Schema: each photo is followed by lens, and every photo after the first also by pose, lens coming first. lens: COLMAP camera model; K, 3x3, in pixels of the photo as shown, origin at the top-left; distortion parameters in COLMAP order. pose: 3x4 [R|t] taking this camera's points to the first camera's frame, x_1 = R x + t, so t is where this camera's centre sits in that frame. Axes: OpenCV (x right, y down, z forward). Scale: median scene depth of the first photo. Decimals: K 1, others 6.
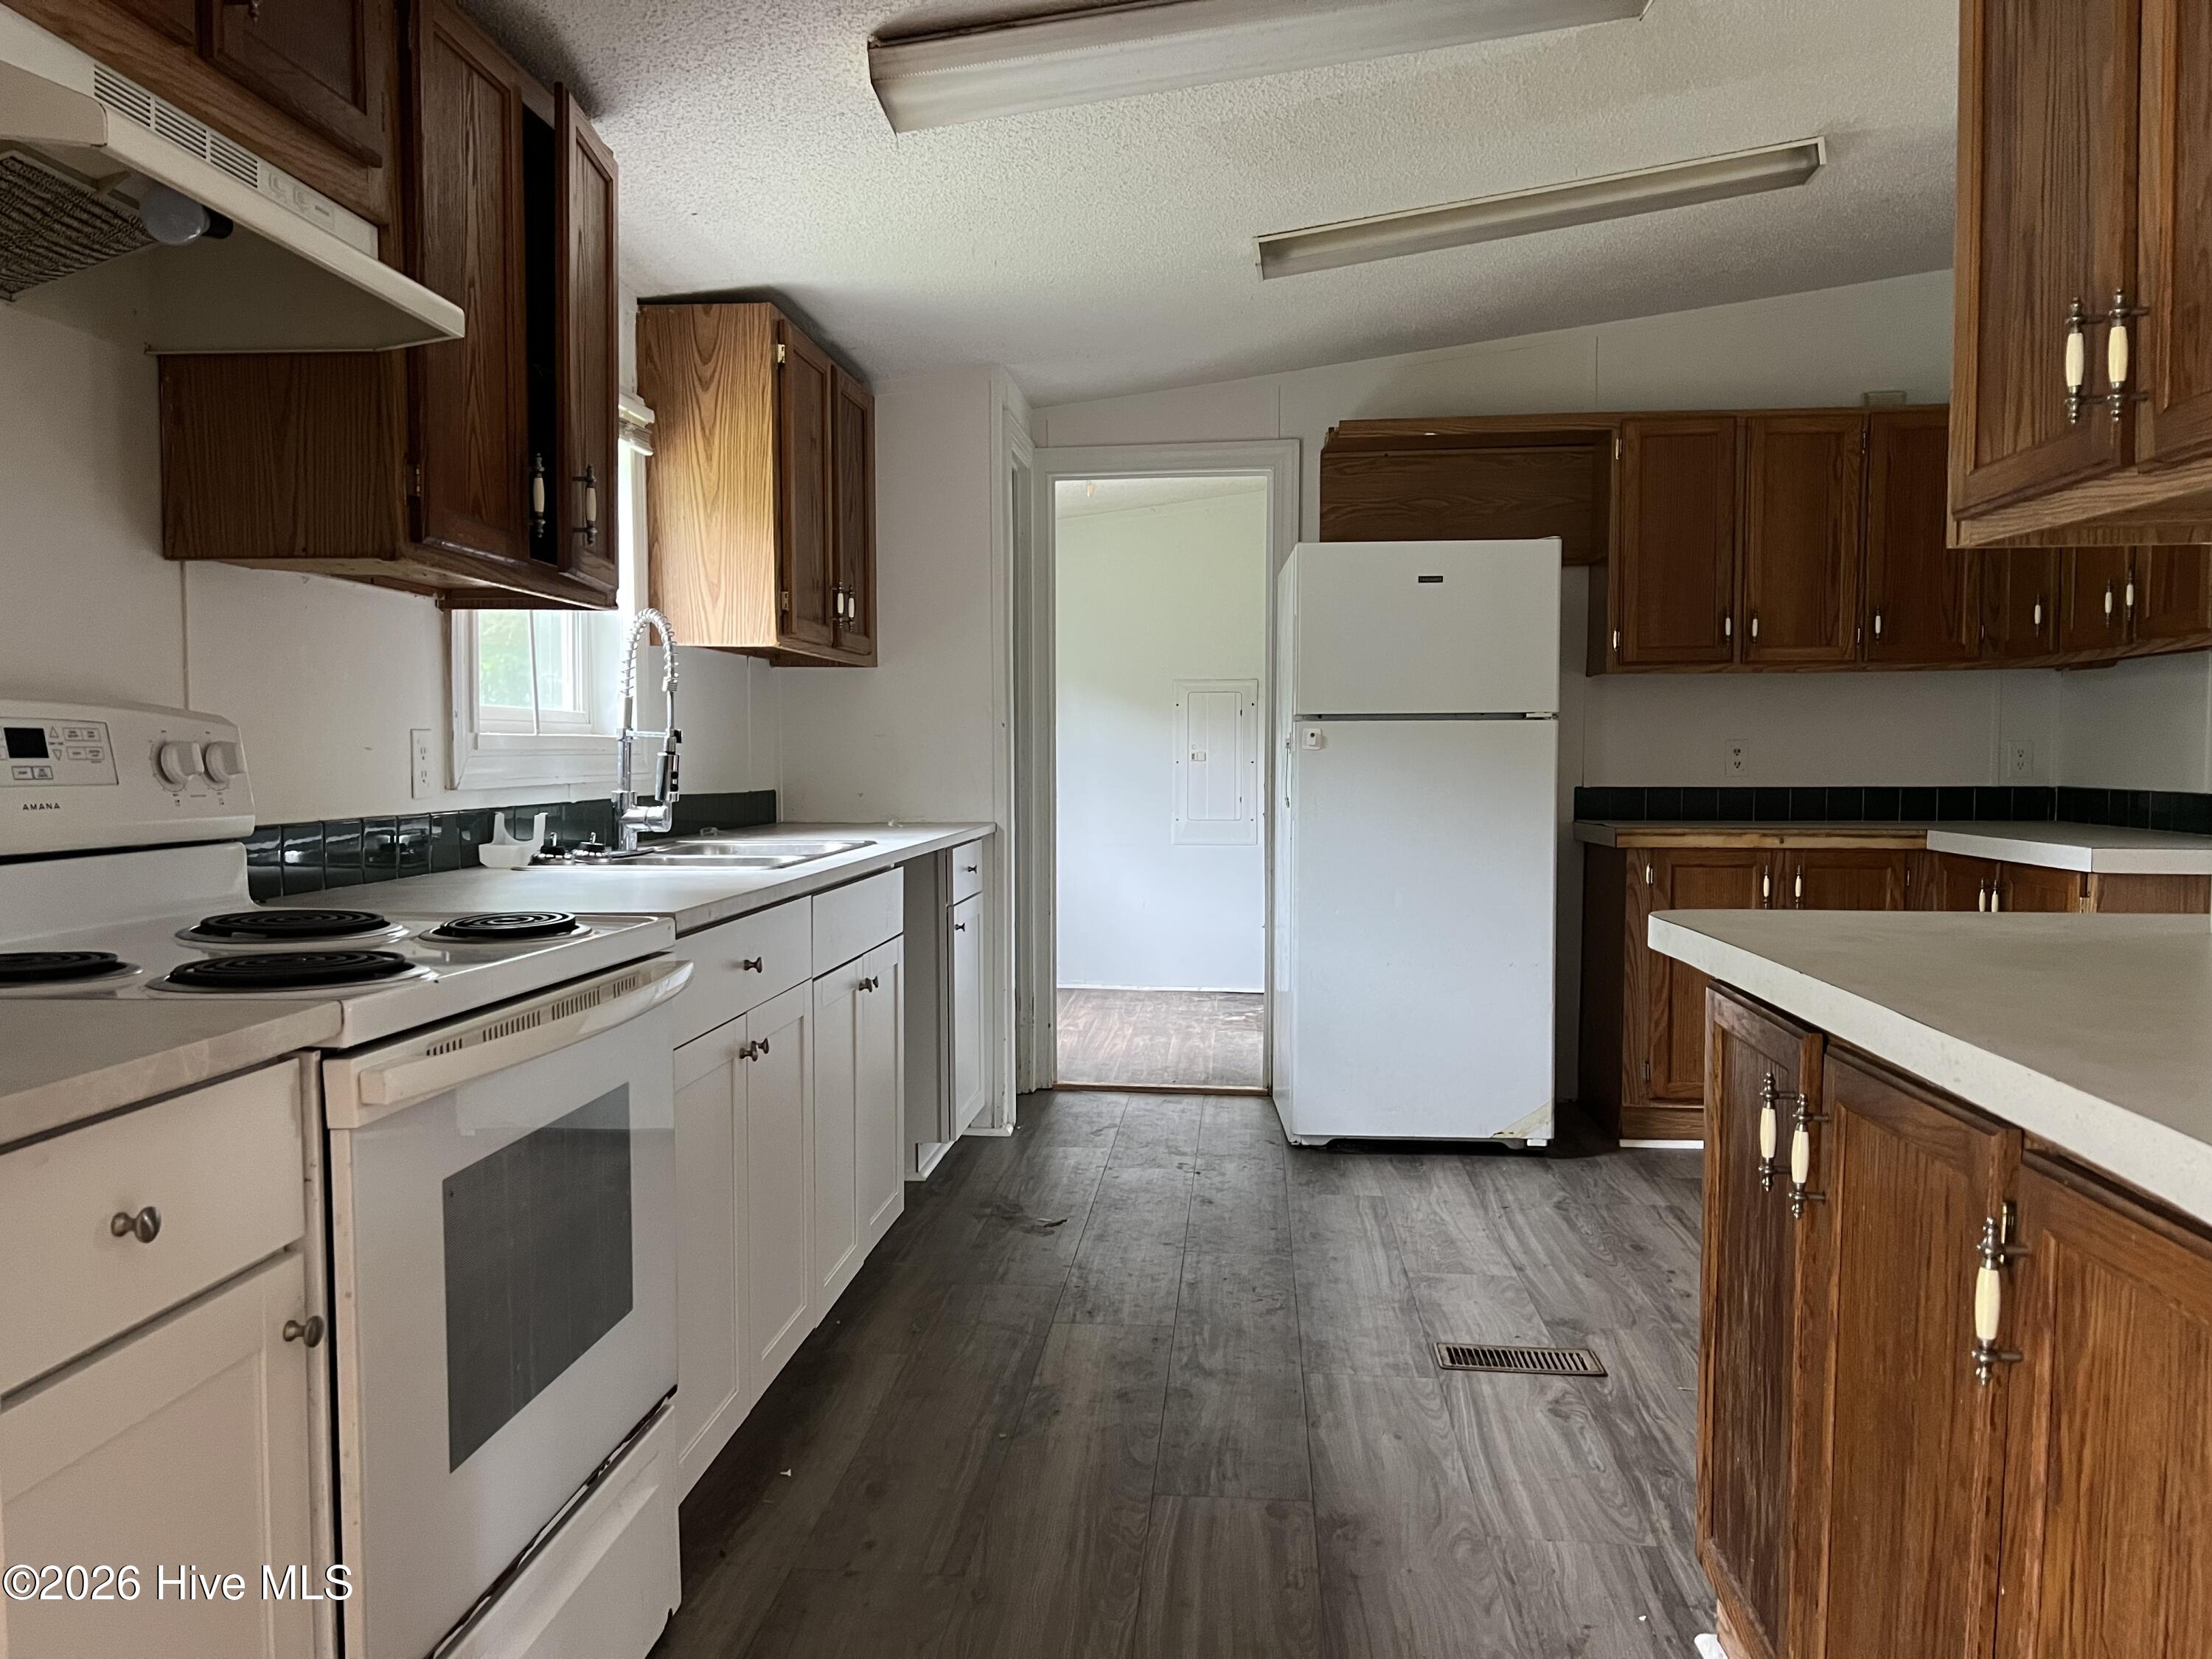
lens RADIAL K [[1671.0, 0, 1106.0], [0, 1671.0, 829.5], [0, 0, 1]] dist [0.062913, -0.061736]
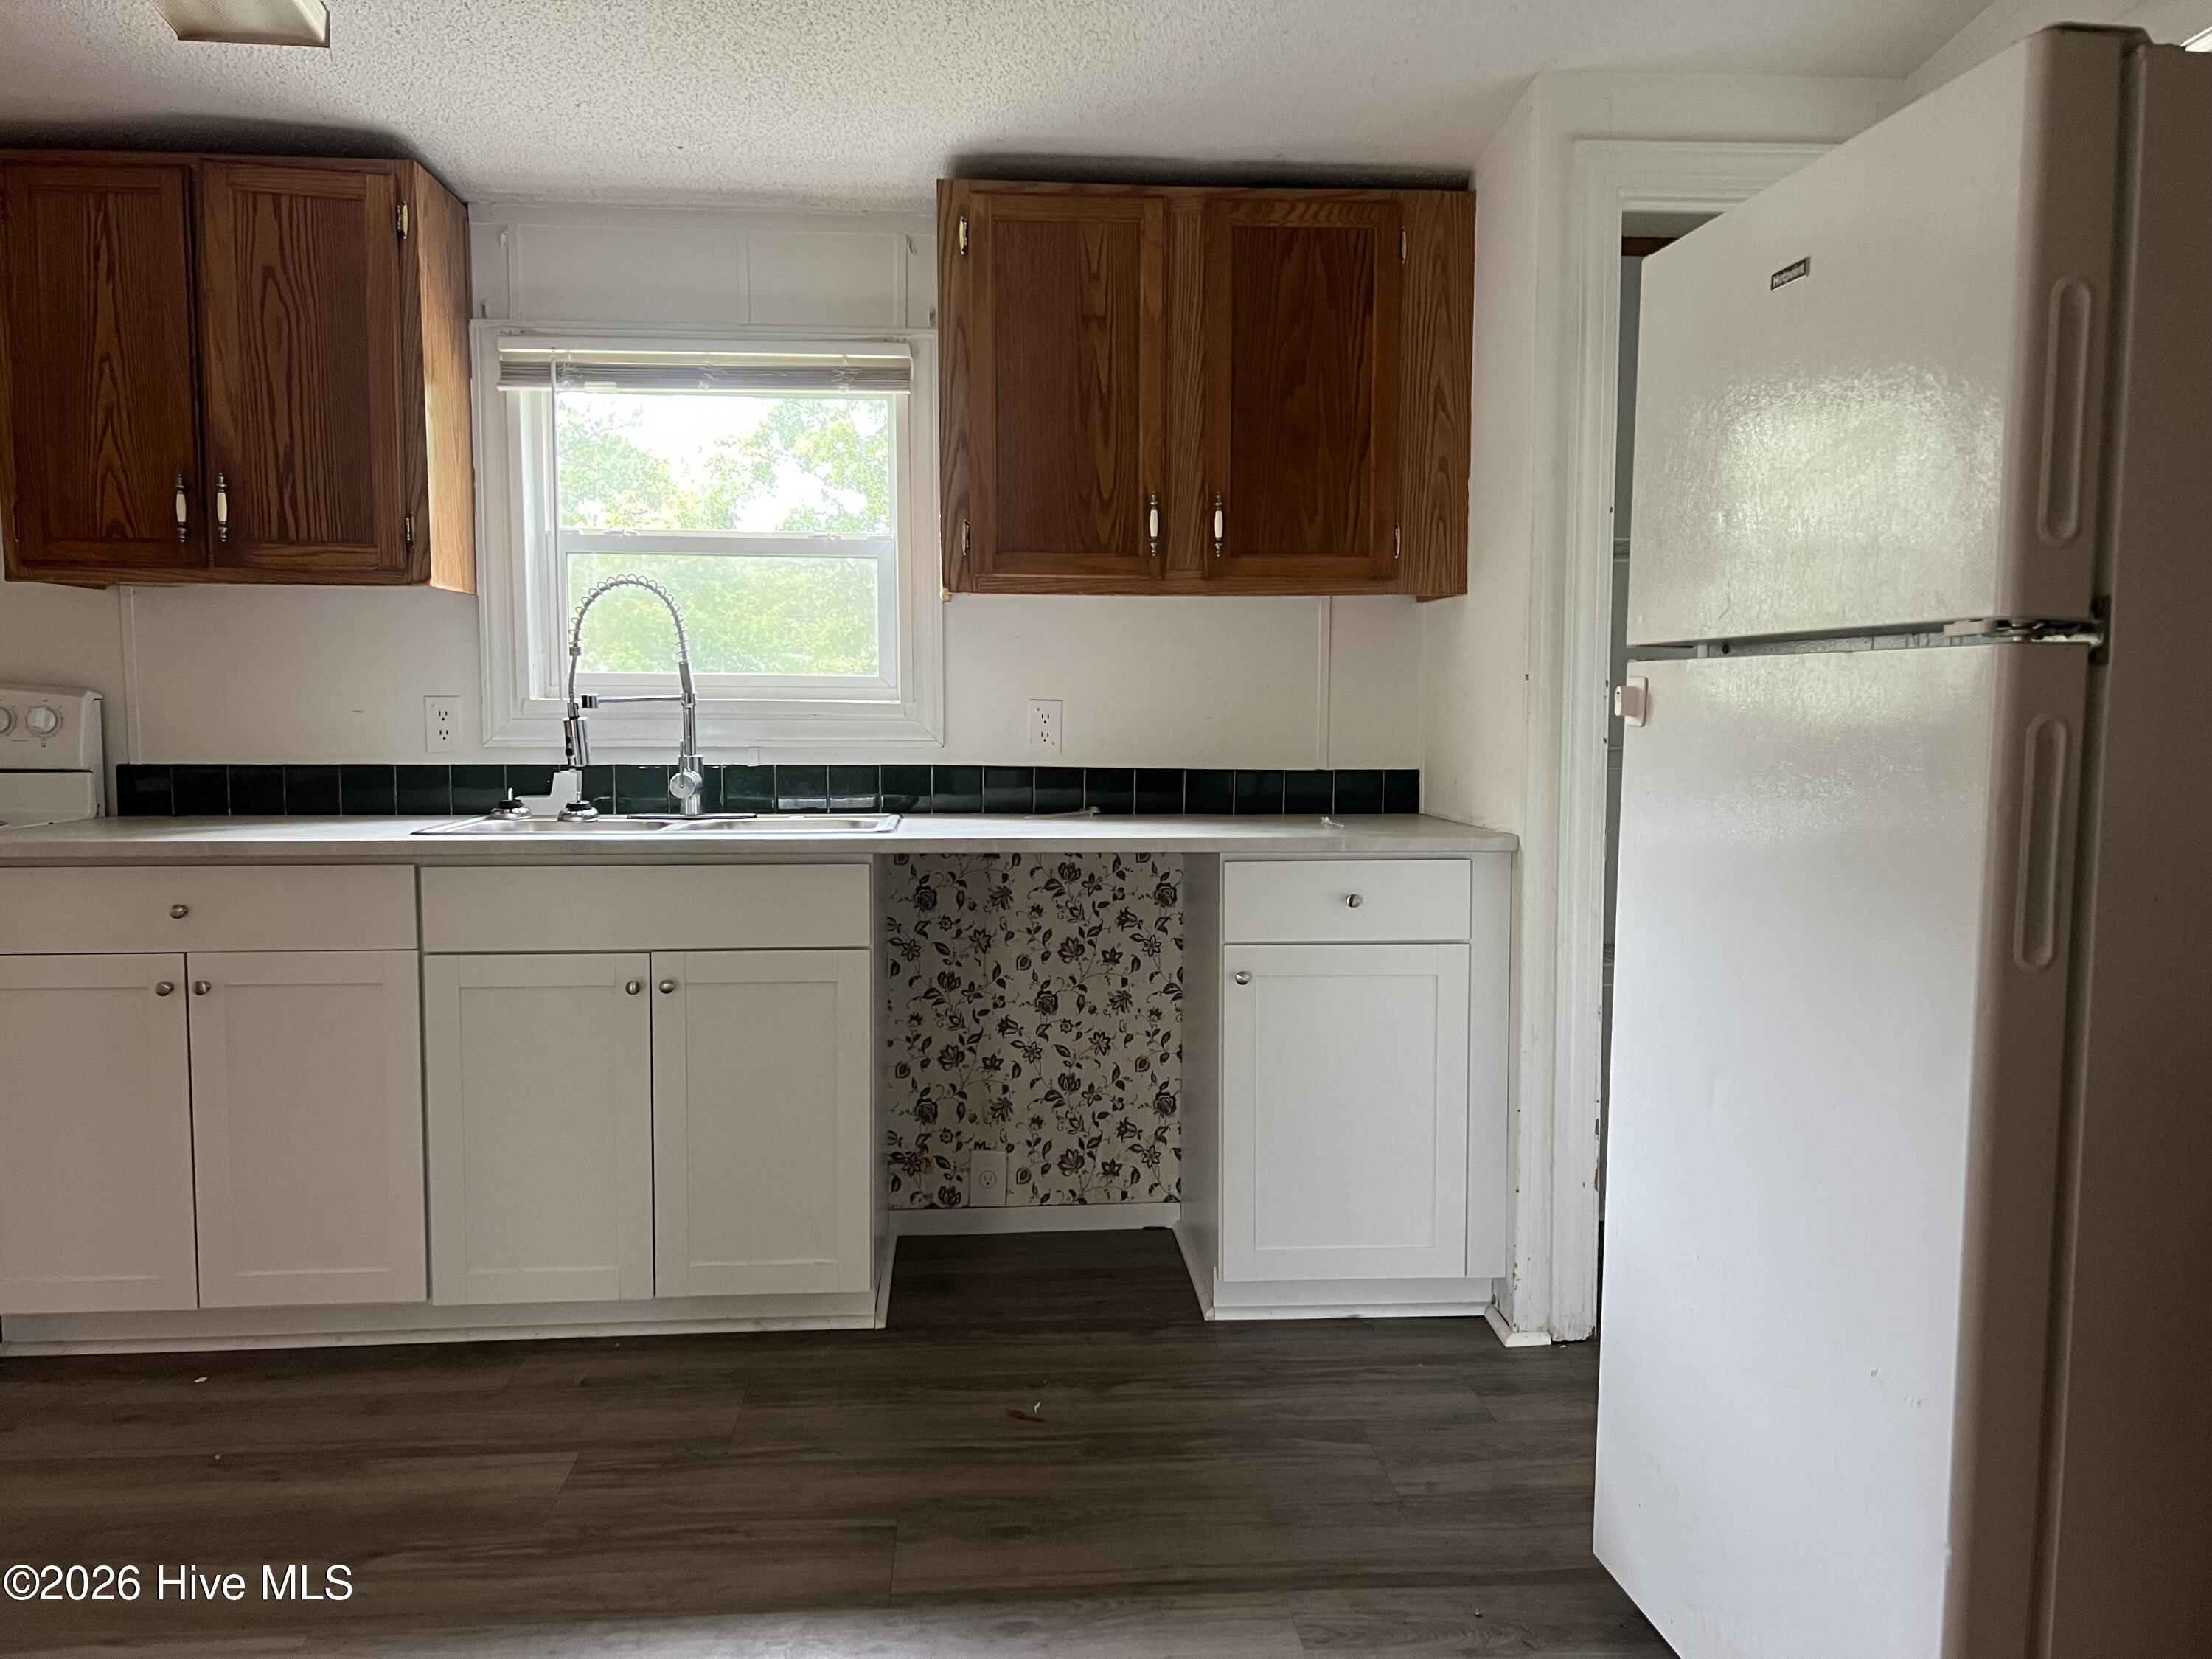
lens RADIAL K [[1671.0, 0, 1106.0], [0, 1671.0, 829.5], [0, 0, 1]] dist [0.062913, -0.061736]
pose [[0.158644, 0.076375, -0.984377, 0.852801], [-0.050233, 0.996337, 0.069208, -0.069196], [0.986057, 0.038468, 0.161900, 1.235424]]
